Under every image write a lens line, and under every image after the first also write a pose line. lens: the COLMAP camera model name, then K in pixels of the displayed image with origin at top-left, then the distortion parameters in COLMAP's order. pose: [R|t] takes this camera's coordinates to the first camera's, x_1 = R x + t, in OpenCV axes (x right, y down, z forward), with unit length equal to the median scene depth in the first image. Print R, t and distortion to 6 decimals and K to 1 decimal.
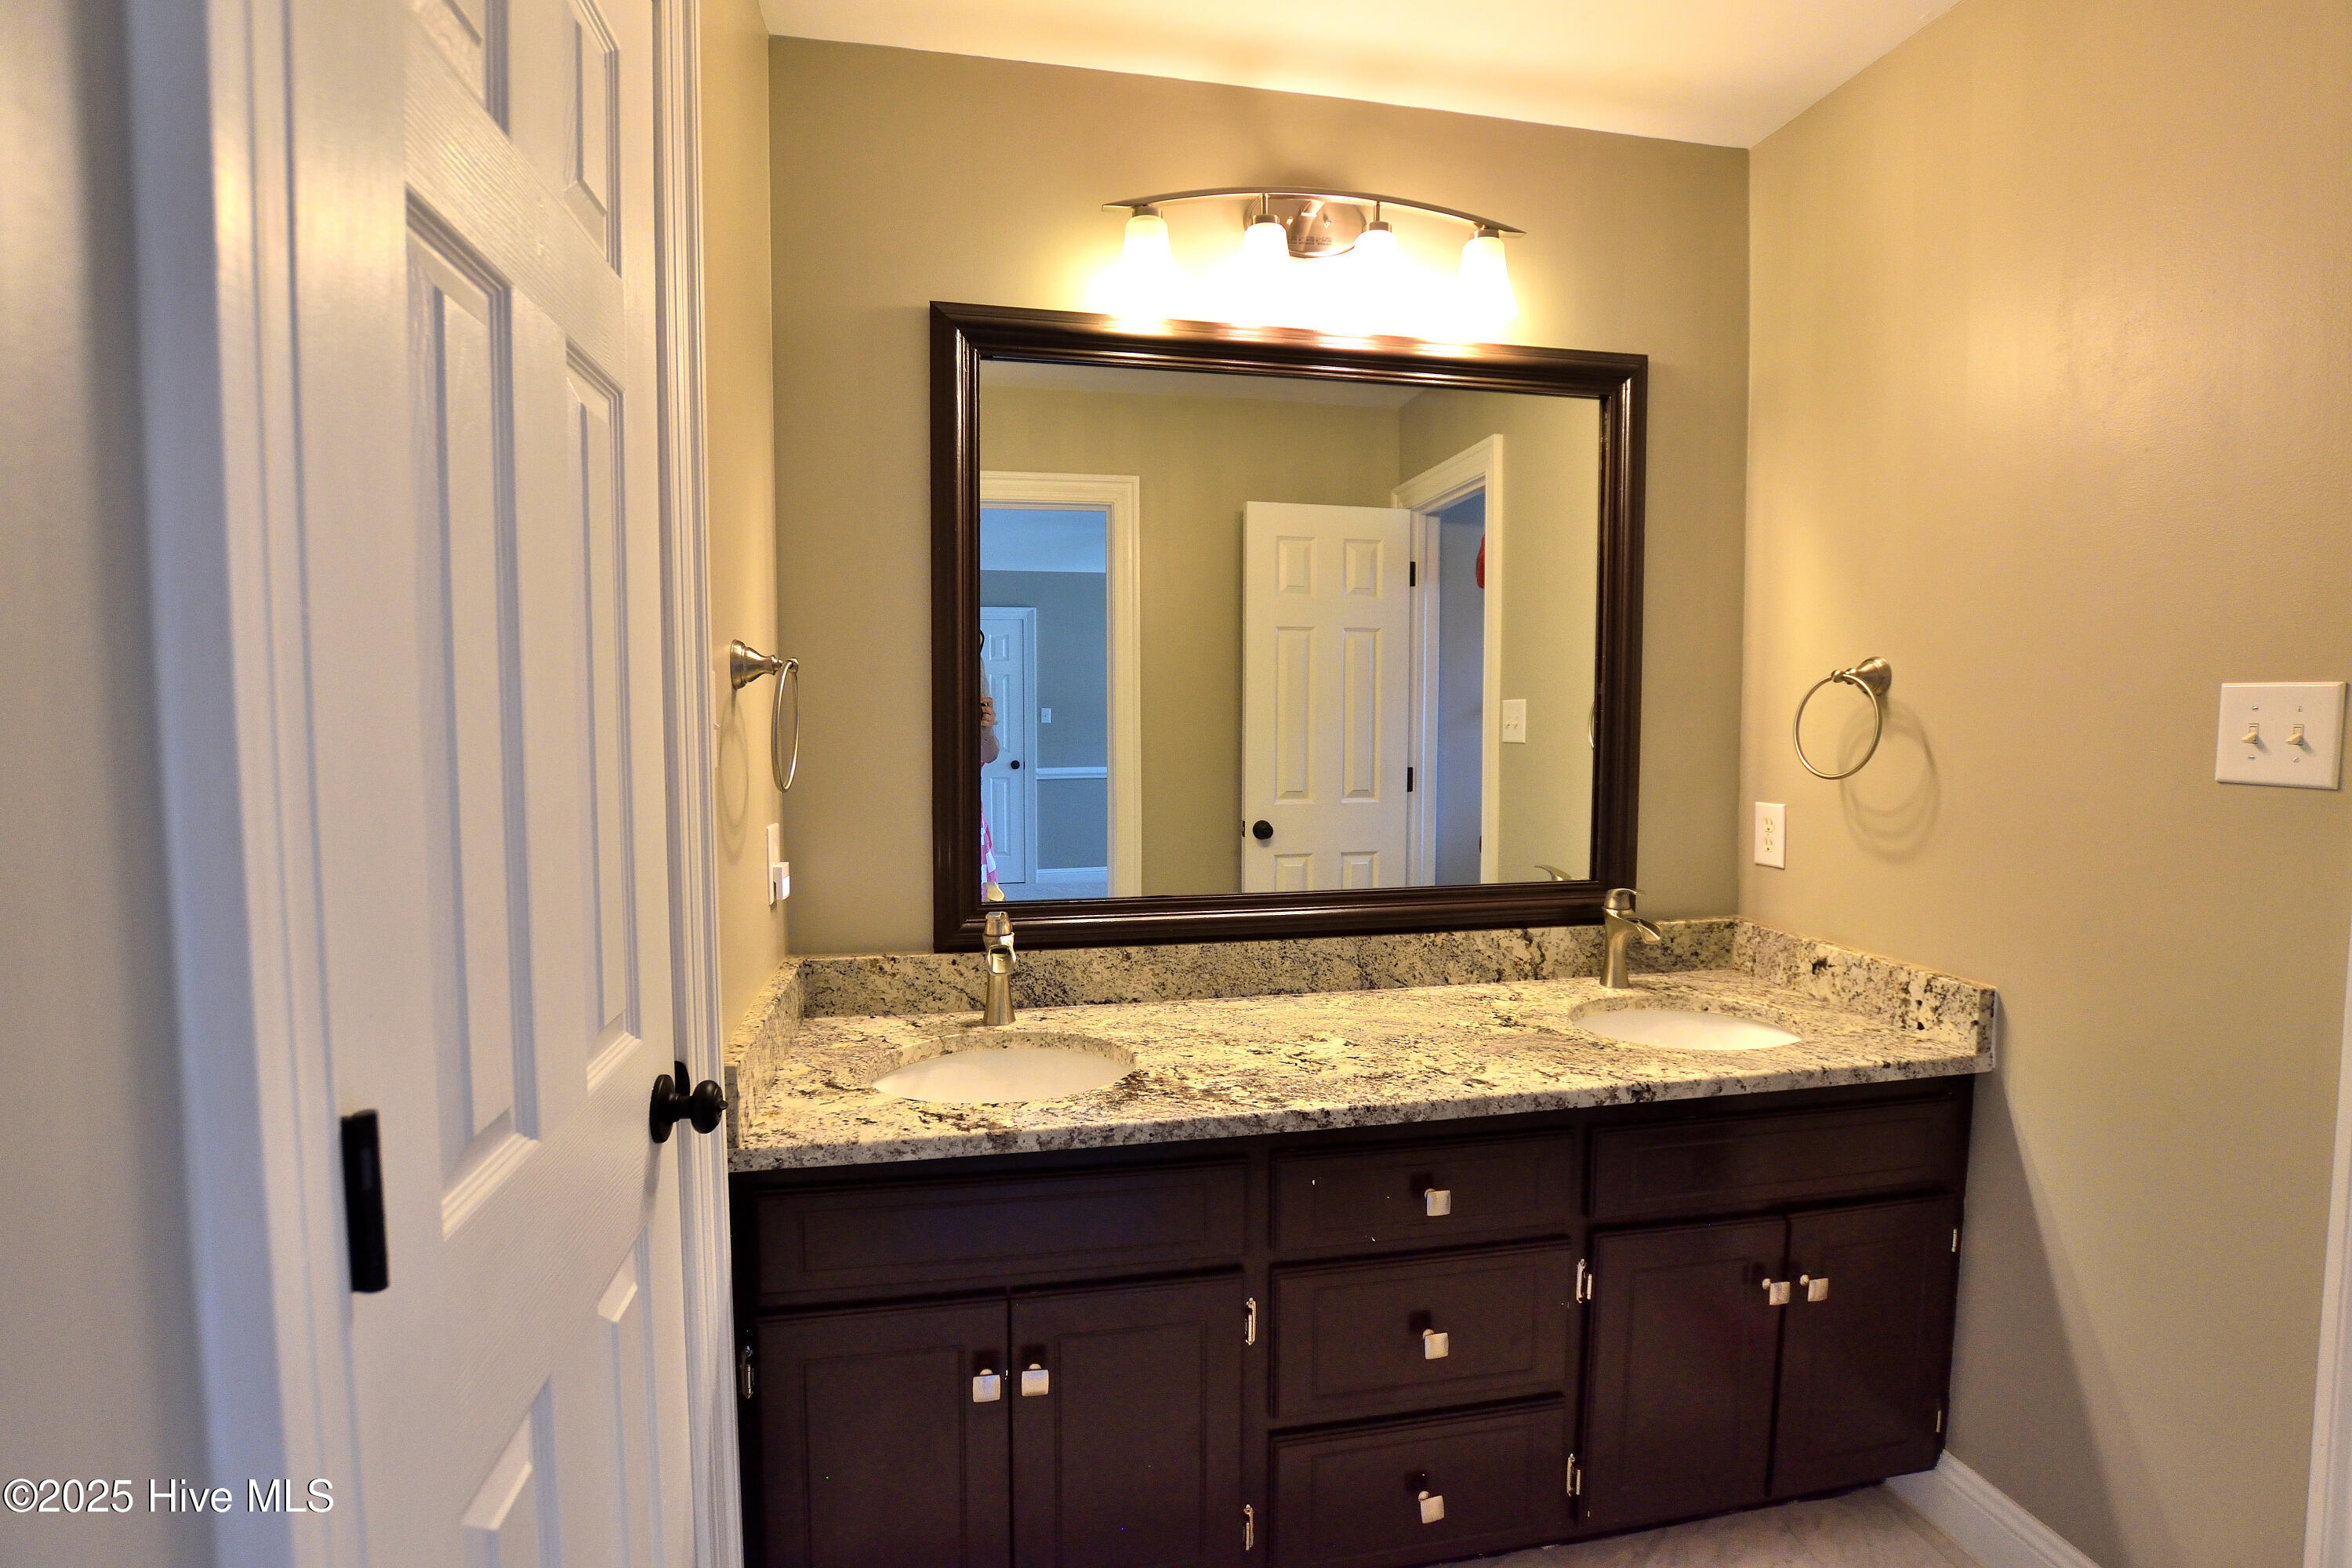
lens RADIAL K [[1073.2, 0, 1180.1], [0, 1073.2, 783.0], [0, 0, 1]] dist [-0.029170, 0.002163]
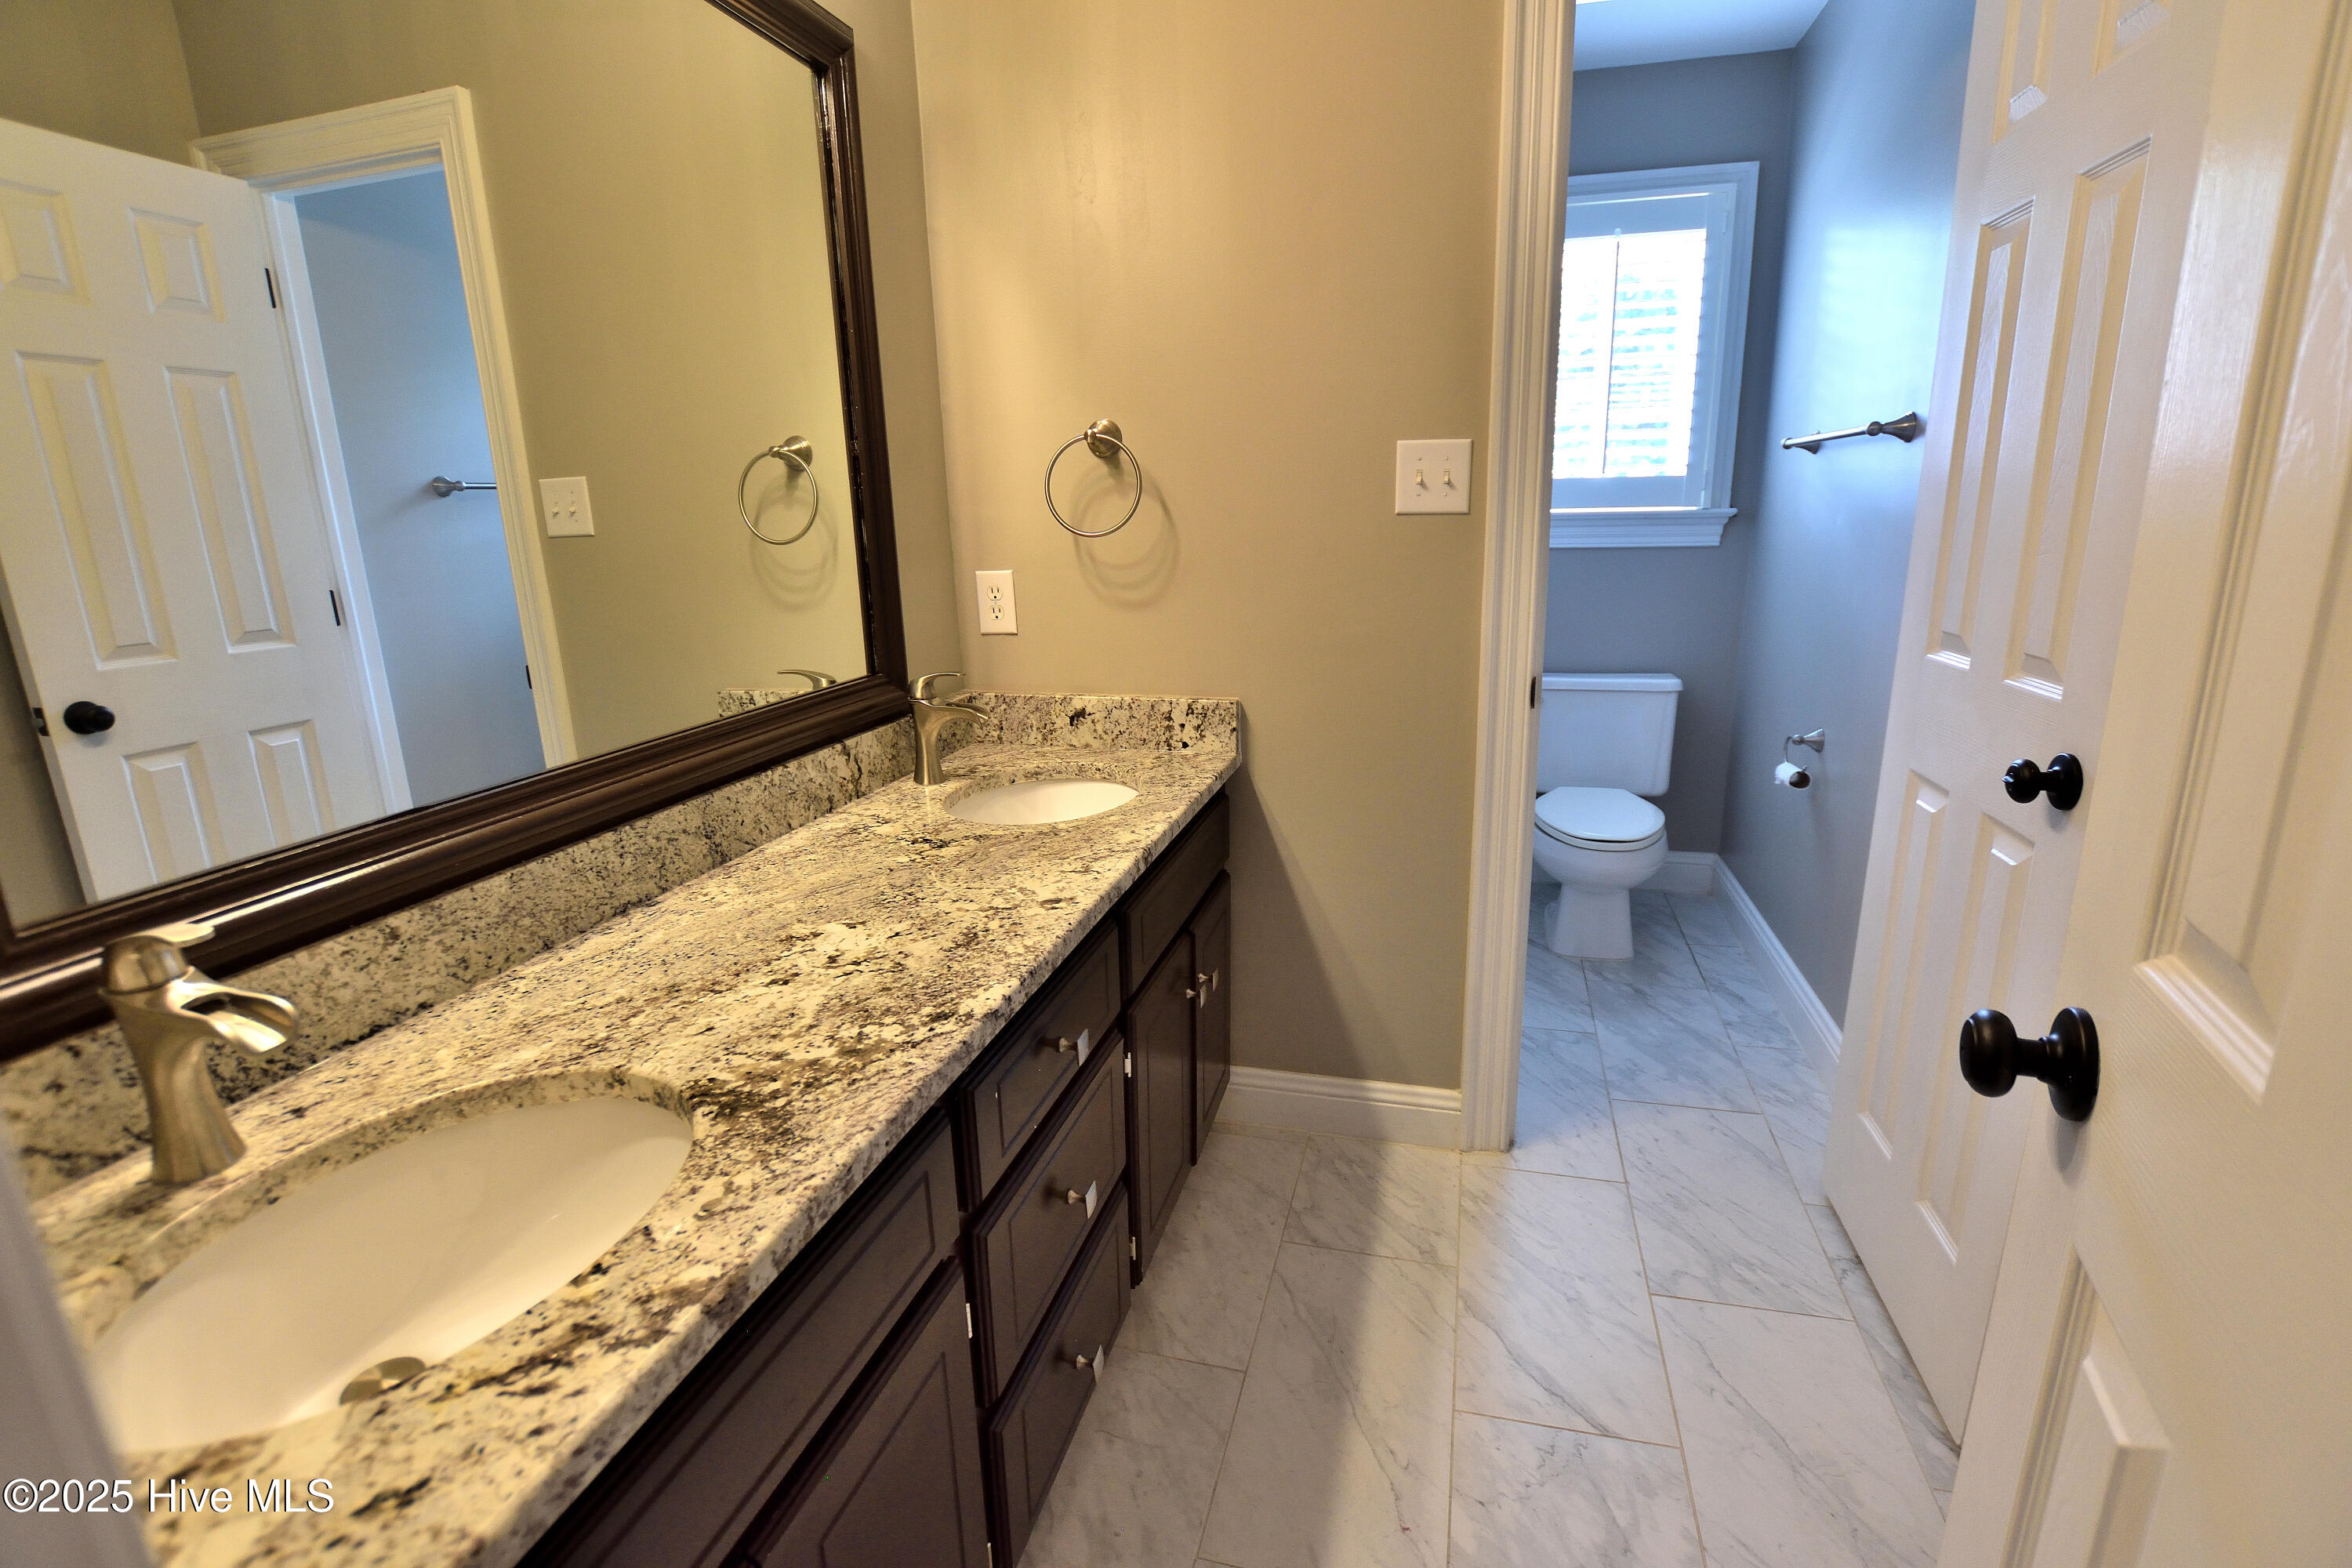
lens RADIAL K [[1073.2, 0, 1176.2], [0, 1073.2, 778.6], [0, 0, 1]] dist [-0.029170, 0.002163]
pose [[0.432992, -0.229229, 0.871764, -0.342935], [0.082766, 0.973149, 0.214780, 0.008060], [-0.897590, -0.020846, 0.440338, 0.462234]]
